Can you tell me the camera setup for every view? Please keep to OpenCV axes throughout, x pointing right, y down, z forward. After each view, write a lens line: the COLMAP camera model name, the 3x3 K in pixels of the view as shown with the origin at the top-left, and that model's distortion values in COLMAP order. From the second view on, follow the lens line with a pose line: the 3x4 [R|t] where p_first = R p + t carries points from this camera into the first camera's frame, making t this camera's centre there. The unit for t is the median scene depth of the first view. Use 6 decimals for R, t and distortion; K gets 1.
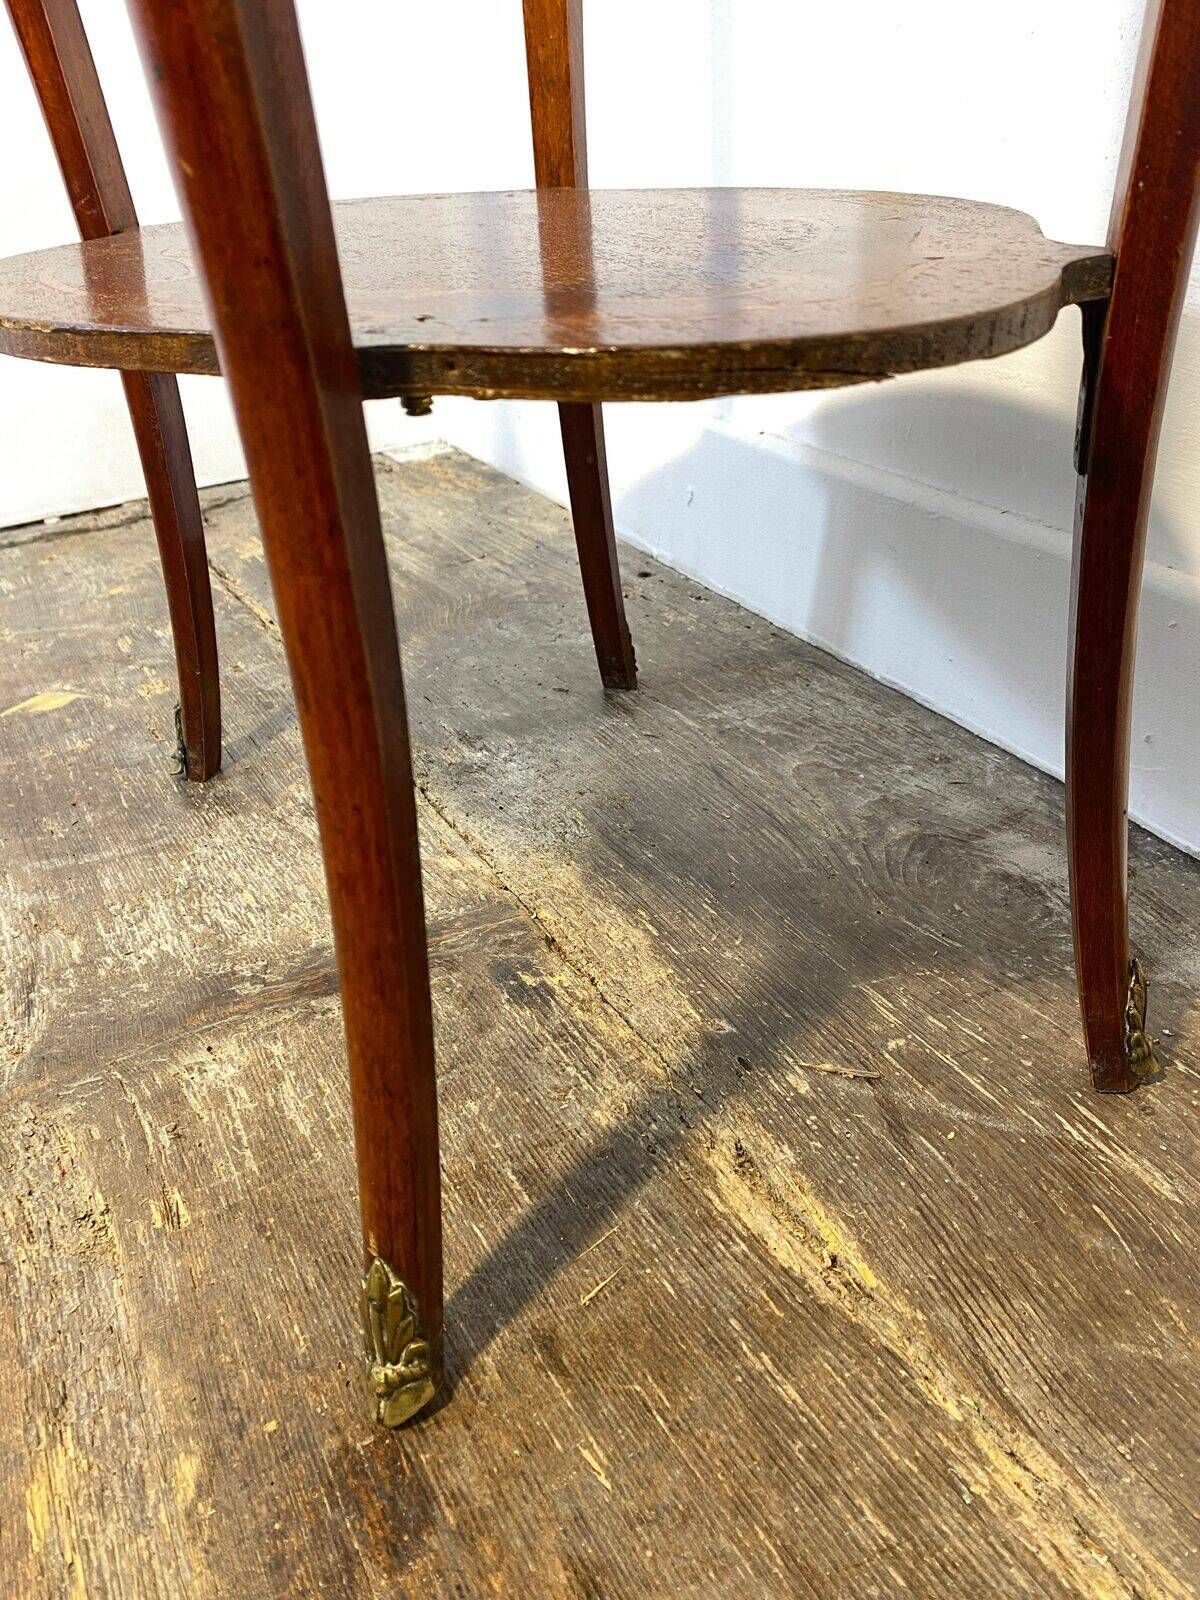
lens RADIAL K [[1353.3, 0, 588.3], [0, 1353.3, 794.1], [0, 0, 1]] dist [0.023817, -0.047310]
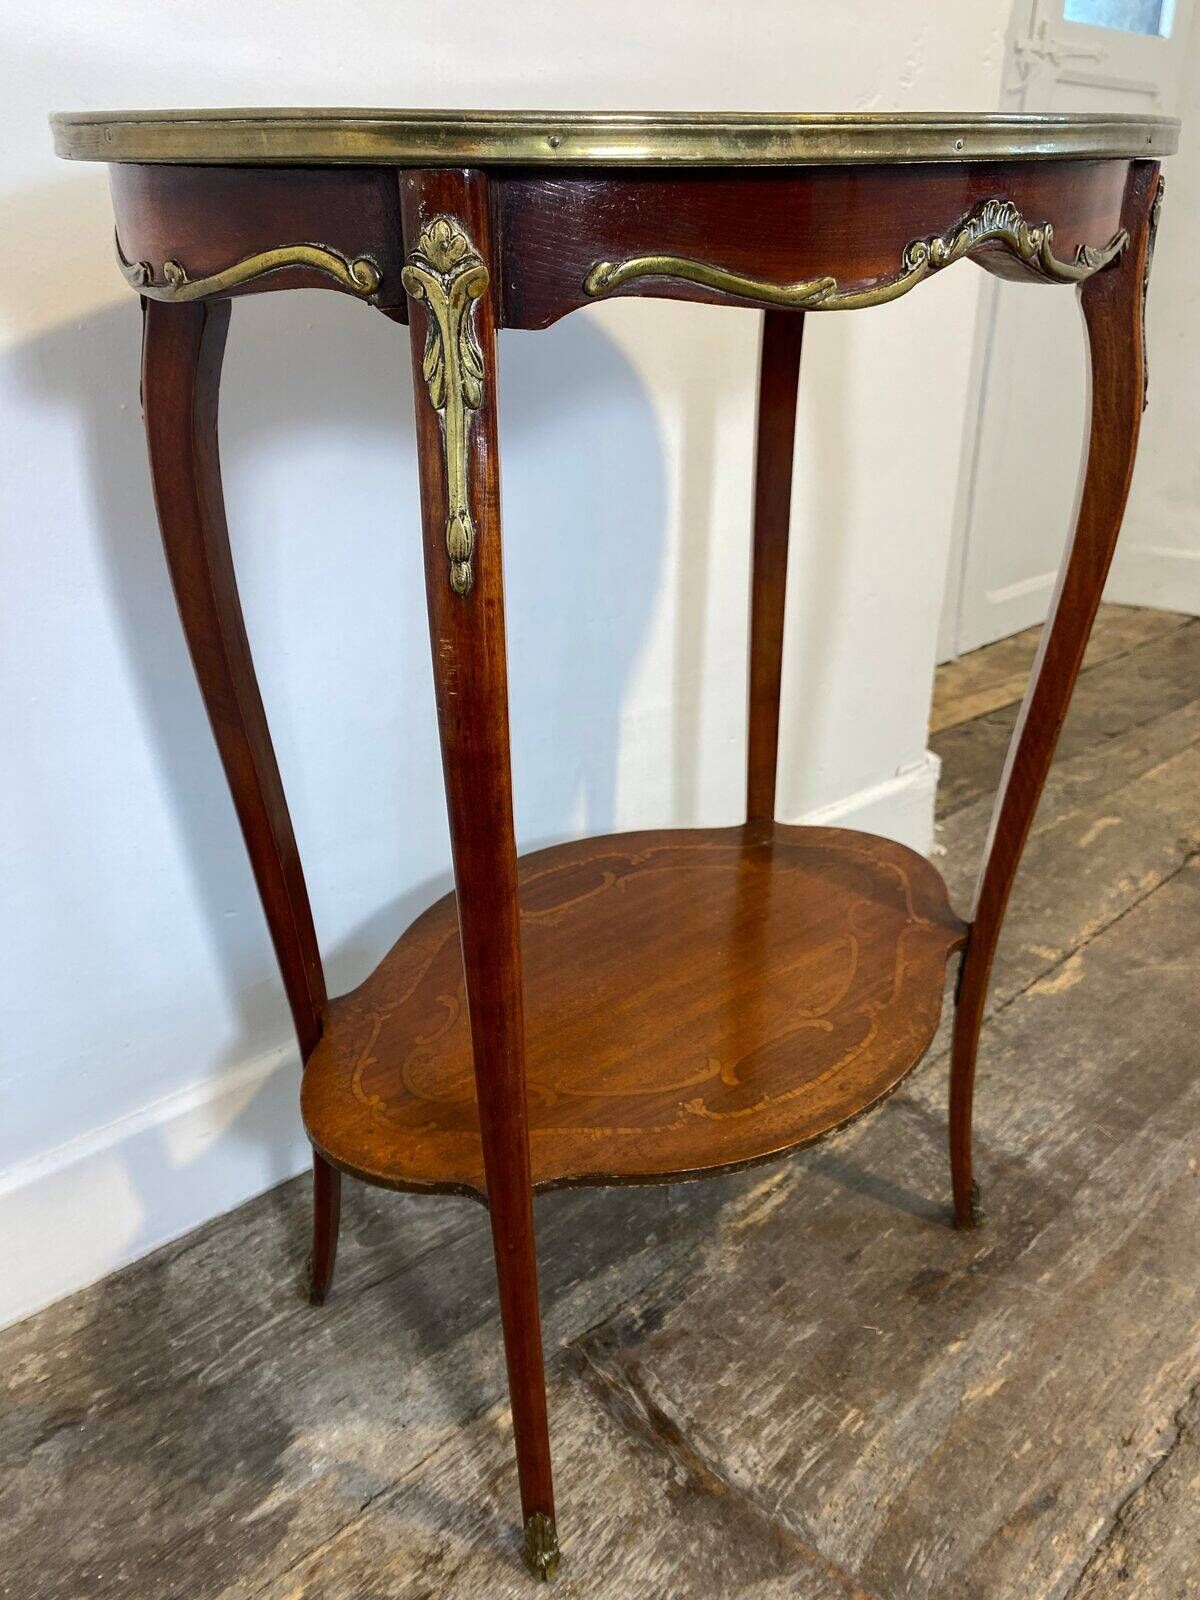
lens RADIAL K [[1193.3, 0, 595.4], [0, 1193.3, 814.9], [0, 0, 1]] dist [0.010455, -0.026184]
pose [[-0.279661, -0.400242, 0.872695, -1.374974], [0.454322, 0.745586, 0.487537, -1.409199], [-0.845802, 0.532830, -0.026673, 0.855288]]
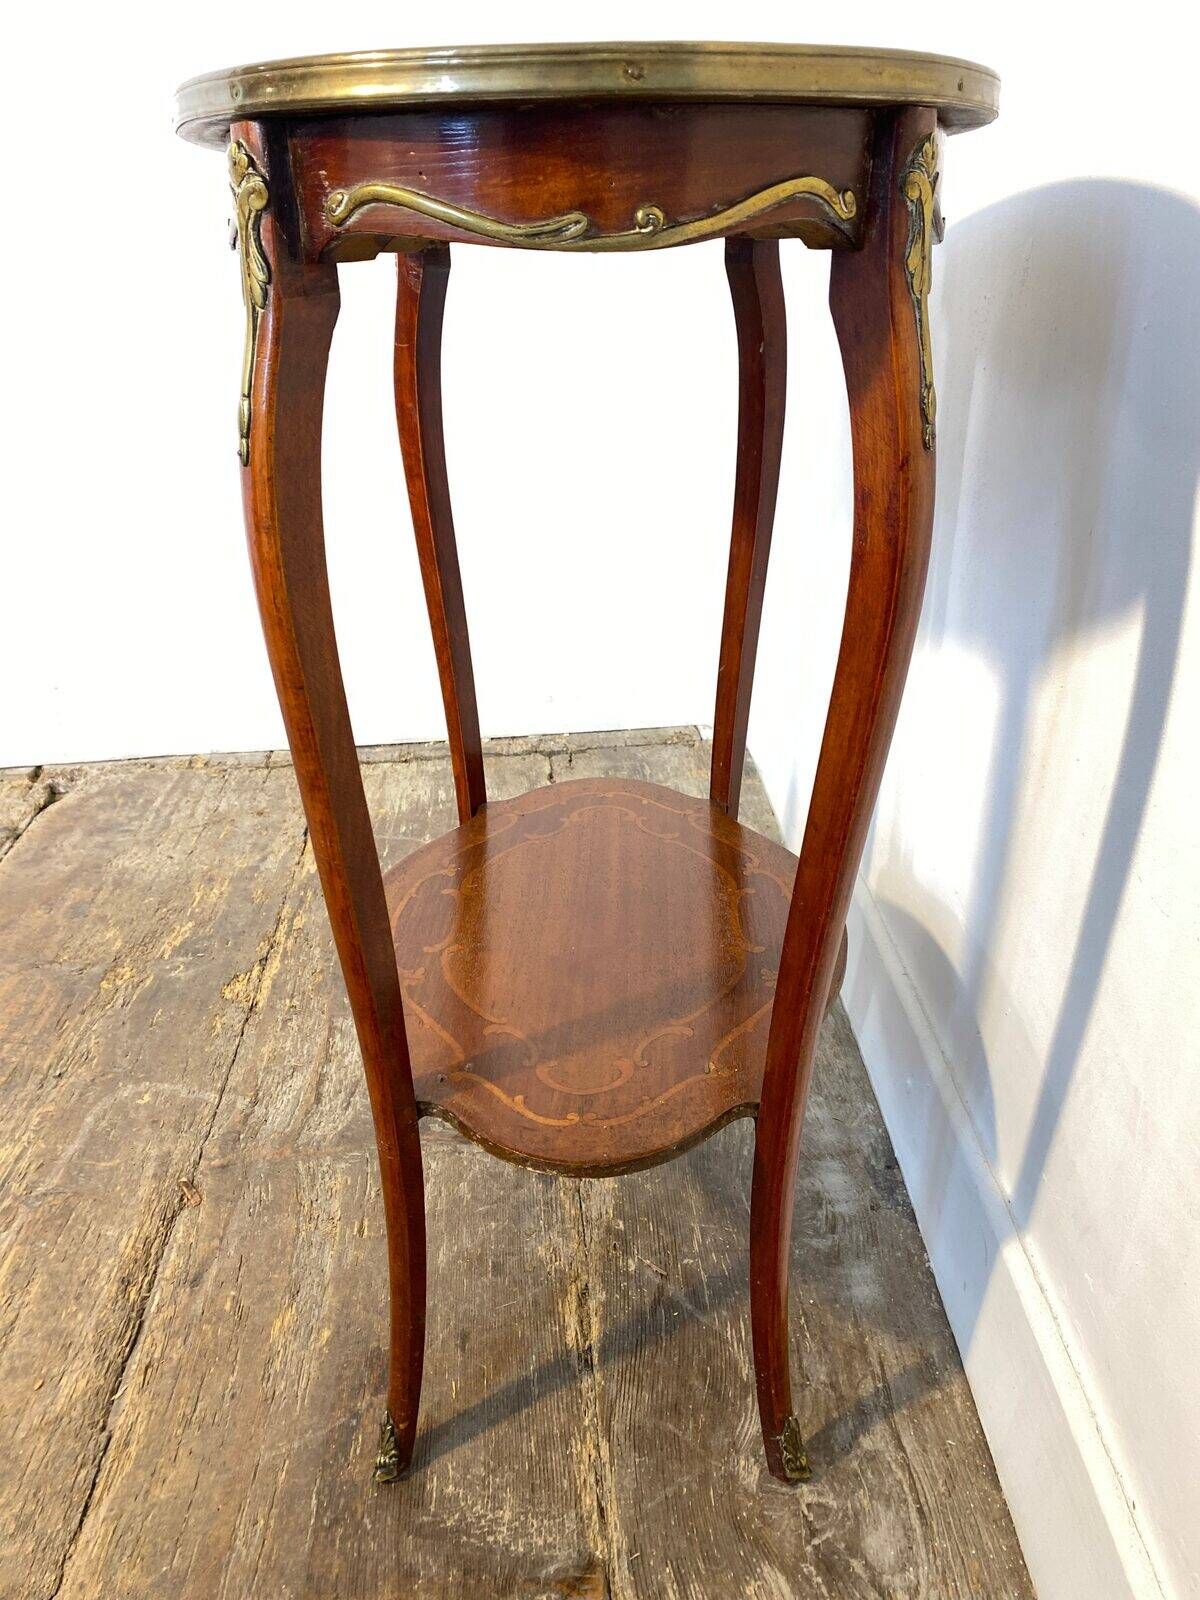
lens RADIAL K [[1193.3, 0, 588.9], [0, 1193.3, 800.0], [0, 0, 1]] dist [0.010455, -0.026184]
pose [[0.920826, 0.221297, -0.321102, 0.564207], [-0.224722, 0.974053, 0.026863, -0.569237], [0.318715, 0.047422, 0.946664, -0.900800]]
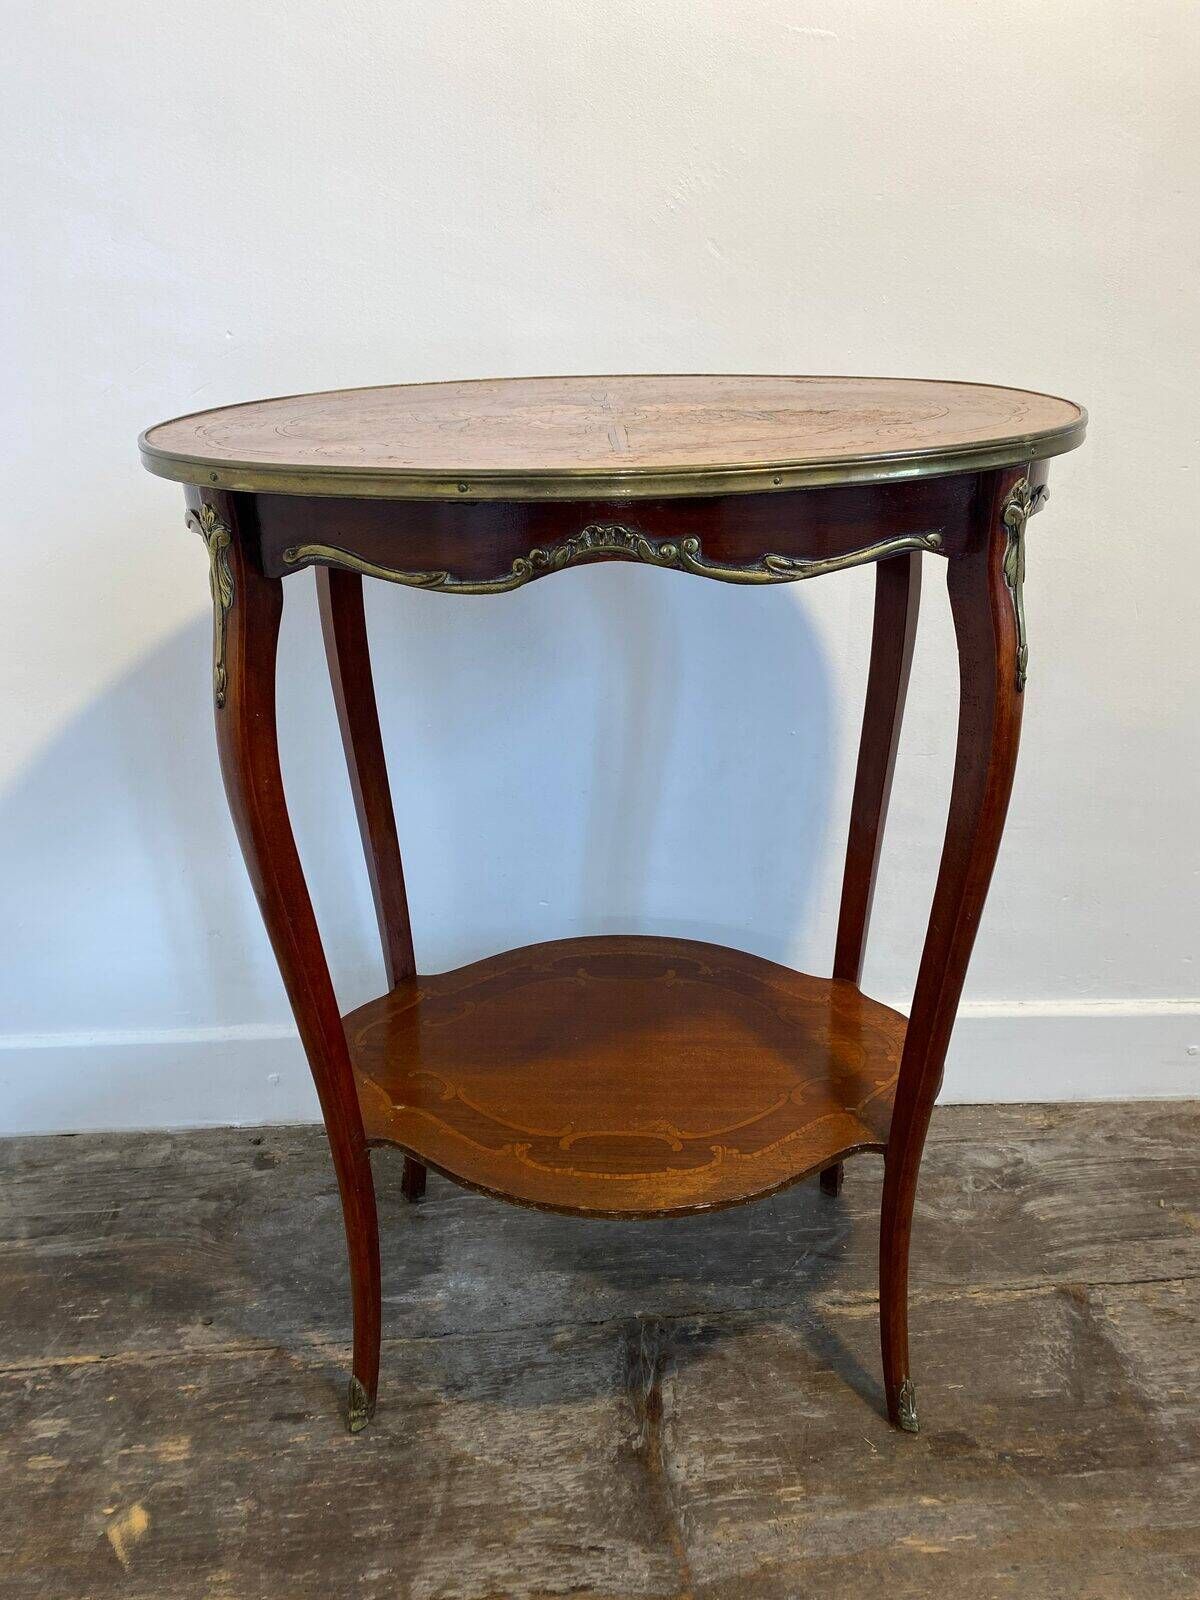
lens RADIAL K [[1193.3, 0, 587.0], [0, 1193.3, 808.0], [0, 0, 1]] dist [0.010455, -0.026184]
pose [[0.396717, -0.355712, 0.846218, -1.712607], [0.432631, 0.885512, 0.169406, -1.203045], [-0.809596, 0.298893, 0.505190, -0.107939]]
